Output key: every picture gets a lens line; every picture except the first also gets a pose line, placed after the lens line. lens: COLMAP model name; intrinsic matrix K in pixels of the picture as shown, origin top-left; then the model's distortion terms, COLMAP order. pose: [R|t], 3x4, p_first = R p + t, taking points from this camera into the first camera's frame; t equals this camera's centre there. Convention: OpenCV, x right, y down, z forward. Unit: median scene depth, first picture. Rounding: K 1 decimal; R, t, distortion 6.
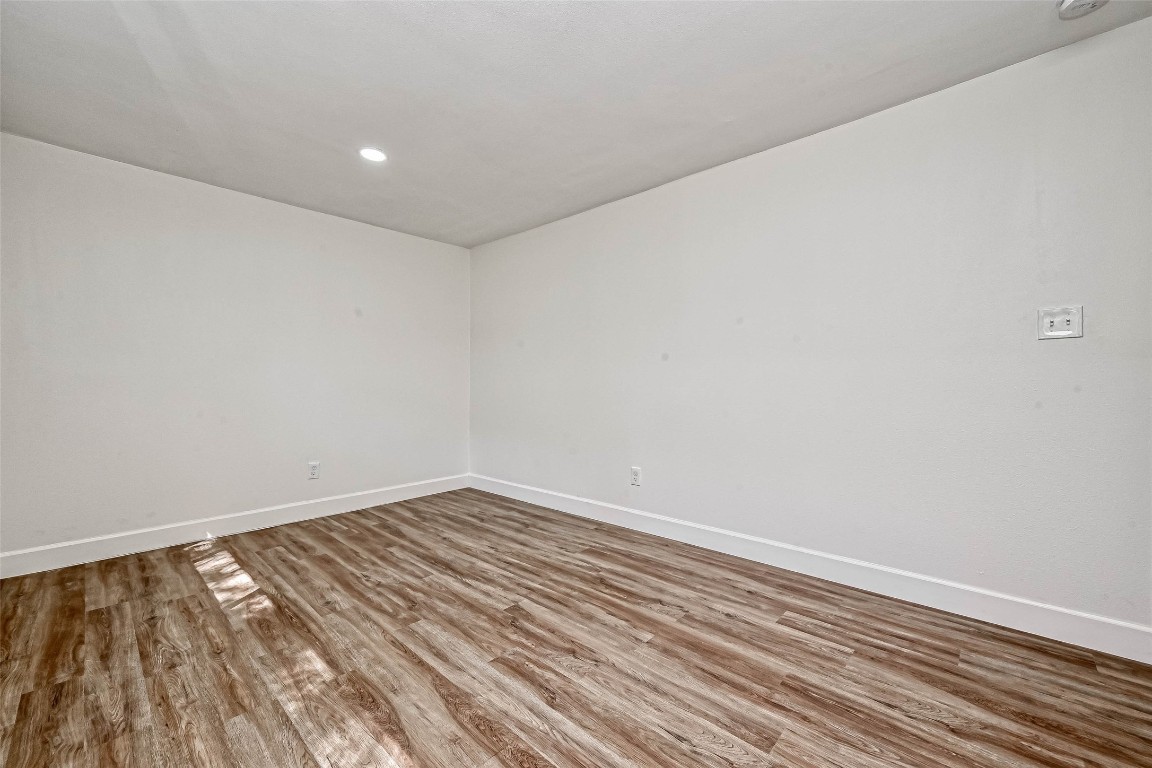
lens RADIAL K [[472.2, 0, 574.4], [0, 472.2, 386.9], [0, 0, 1]] dist [0.002582, -0.000025]
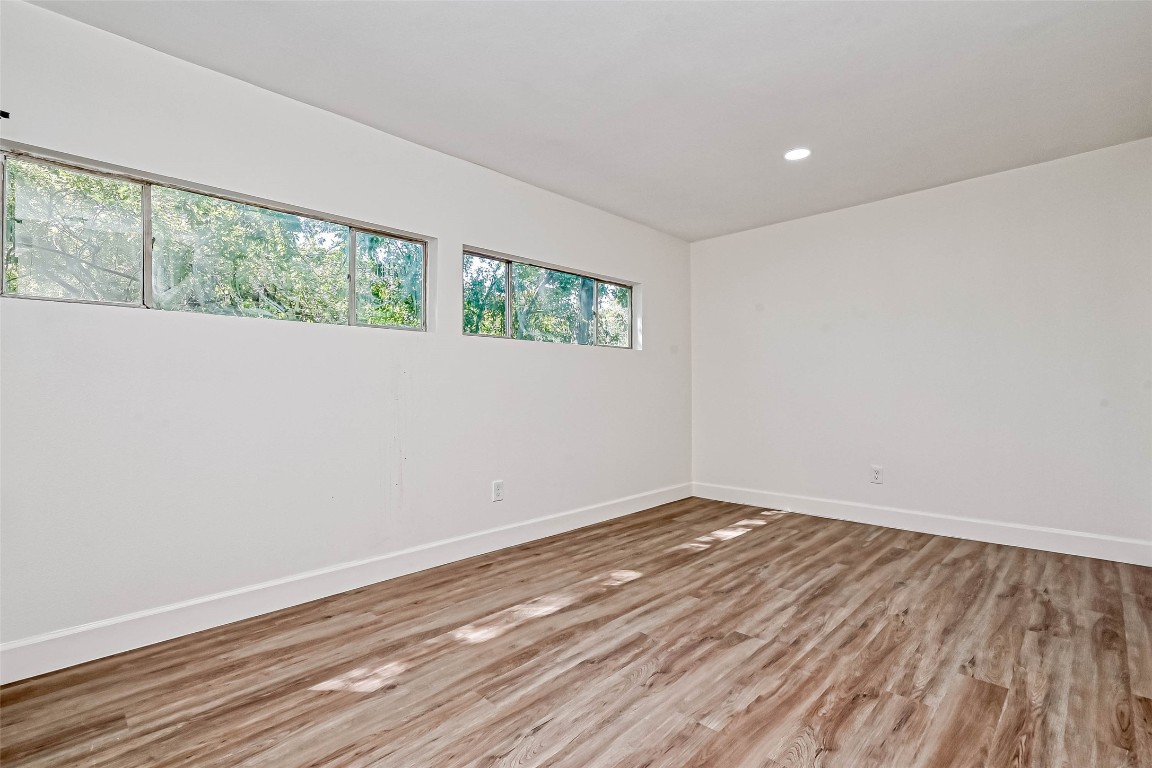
lens RADIAL K [[511.2, 0, 574.4], [0, 511.2, 385.0], [0, 0, 1]] dist [0.001502, 0.000106]
pose [[-0.029346, -0.004968, -0.999557, 0.790532], [0.008690, 0.999949, -0.005225, -0.010427], [0.999532, -0.008840, -0.029301, 0.650693]]
